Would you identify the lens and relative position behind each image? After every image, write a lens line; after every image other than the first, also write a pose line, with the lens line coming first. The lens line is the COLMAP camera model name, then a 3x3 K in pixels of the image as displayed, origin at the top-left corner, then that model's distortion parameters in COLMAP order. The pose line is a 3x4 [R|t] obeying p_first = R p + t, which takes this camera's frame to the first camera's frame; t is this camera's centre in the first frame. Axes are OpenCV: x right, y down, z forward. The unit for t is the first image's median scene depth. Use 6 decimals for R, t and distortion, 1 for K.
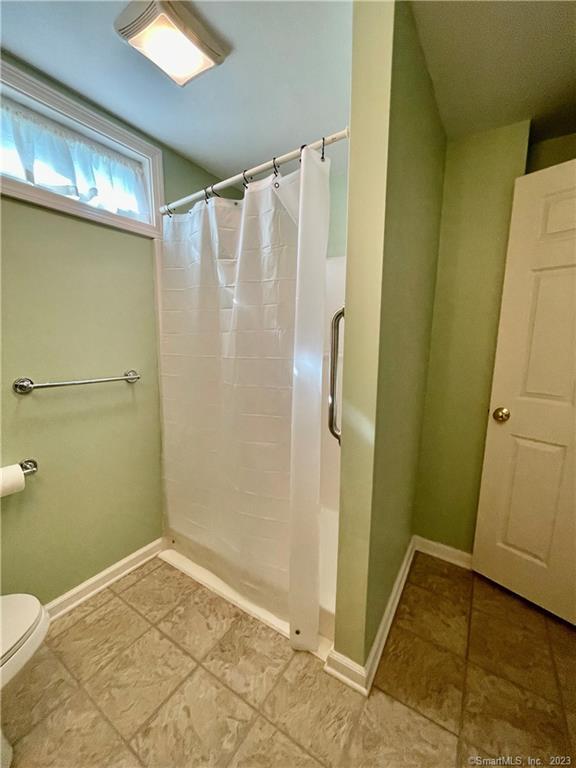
lens RADIAL K [[311.8, 0, 291.5], [0, 311.8, 384.6], [0, 0, 1]] dist [-0.003234, 0.000025]
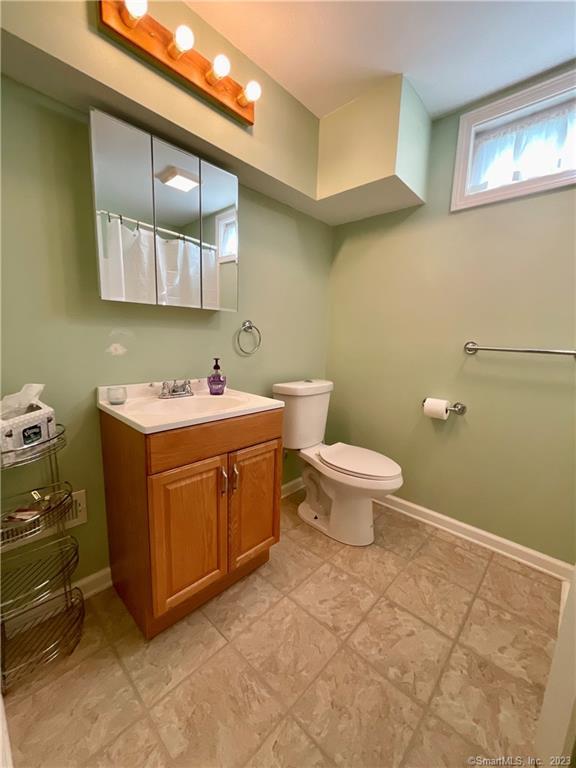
lens RADIAL K [[311.8, 0, 292.7], [0, 311.8, 385.4], [0, 0, 1]] dist [-0.003234, 0.000025]
pose [[-0.171820, 0.137839, -0.975437, 0.606818], [-0.182438, 0.968583, 0.169007, 0.075113], [0.968088, 0.206995, -0.141275, 0.496421]]
